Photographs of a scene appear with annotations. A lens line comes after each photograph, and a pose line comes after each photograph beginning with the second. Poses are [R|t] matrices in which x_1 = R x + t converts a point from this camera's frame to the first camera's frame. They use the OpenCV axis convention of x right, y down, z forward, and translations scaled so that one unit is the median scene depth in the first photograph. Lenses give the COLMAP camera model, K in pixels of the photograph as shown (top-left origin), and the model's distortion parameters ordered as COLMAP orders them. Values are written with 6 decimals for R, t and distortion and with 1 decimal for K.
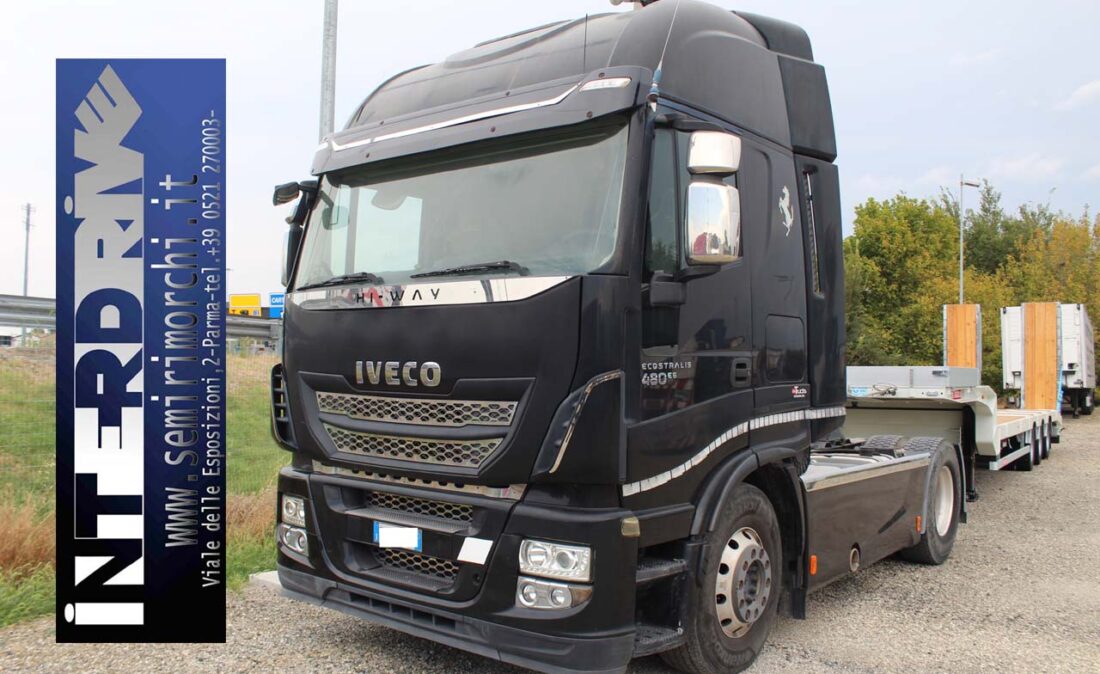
lens RADIAL K [[921.9, 0, 550.0], [0, 921.9, 337.0], [0, 0, 1]] dist [-0.062663, -0.004631]
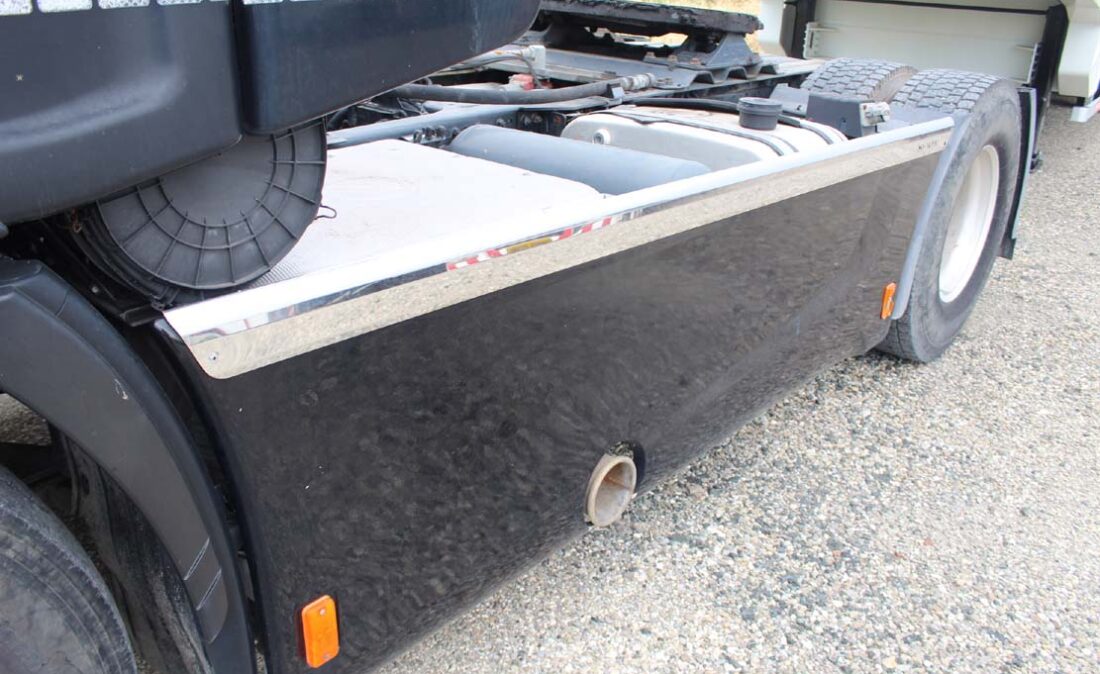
lens RADIAL K [[921.9, 0, 550.0], [0, 921.9, 337.0], [0, 0, 1]] dist [-0.062663, -0.004631]
pose [[0.998368, 0.048150, -0.030706, 0.252161], [-0.030547, 0.904563, 0.425244, 0.051595], [0.048251, -0.423612, 0.904558, 0.581536]]
